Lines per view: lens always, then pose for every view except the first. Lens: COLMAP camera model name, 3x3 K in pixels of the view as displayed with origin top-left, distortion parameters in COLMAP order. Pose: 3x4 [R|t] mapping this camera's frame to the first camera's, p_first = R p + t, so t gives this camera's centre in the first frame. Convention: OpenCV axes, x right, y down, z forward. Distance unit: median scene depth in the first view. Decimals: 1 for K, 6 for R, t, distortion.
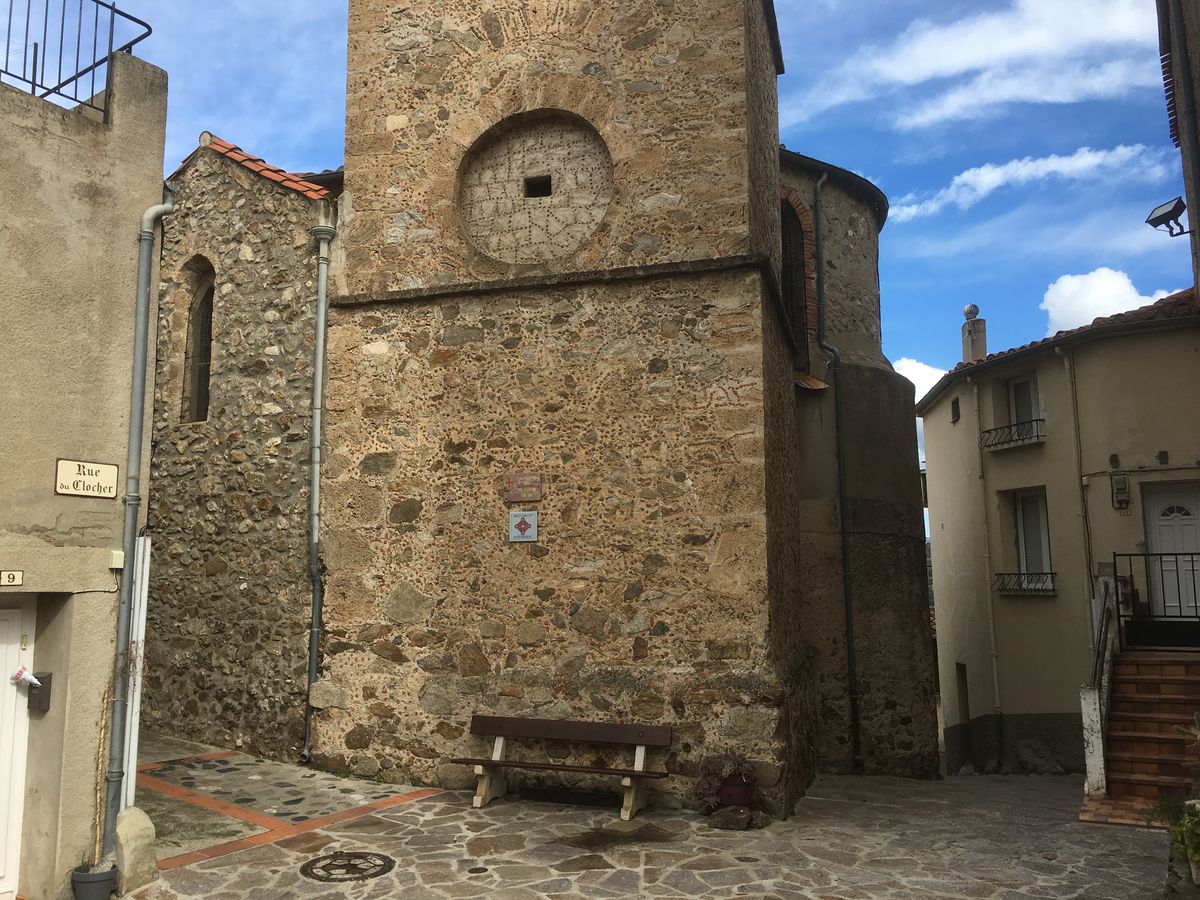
lens RADIAL K [[1011.1, 0, 600.6], [0, 1011.1, 459.9], [0, 0, 1]] dist [0.081550, -0.113177]
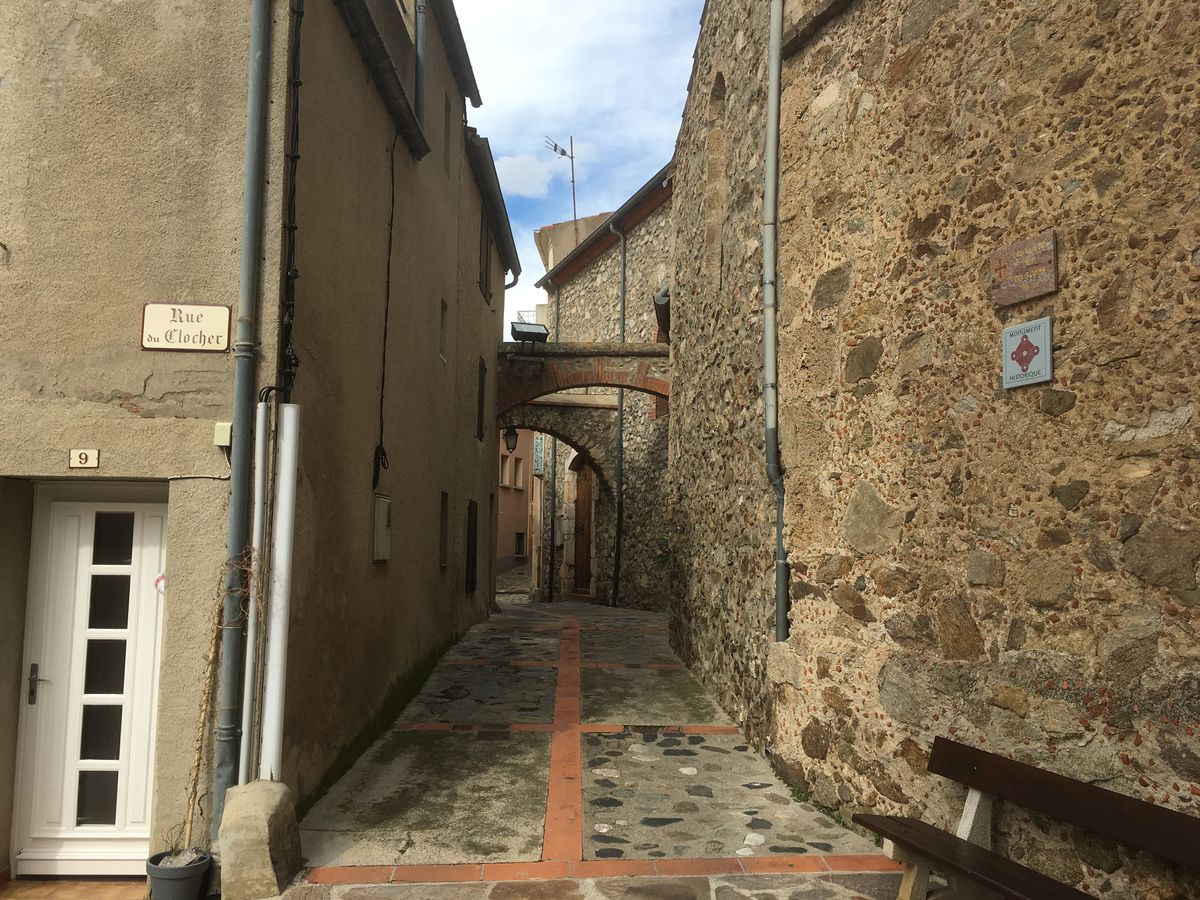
lens RADIAL K [[1011.1, 0, 599.4], [0, 1011.1, 455.9], [0, 0, 1]] dist [0.081550, -0.113177]
pose [[0.590707, -0.056189, -0.804928, 0.181412], [0.085169, 0.996342, -0.007049, 0.097372], [0.802379, -0.064391, 0.593331, 0.545863]]
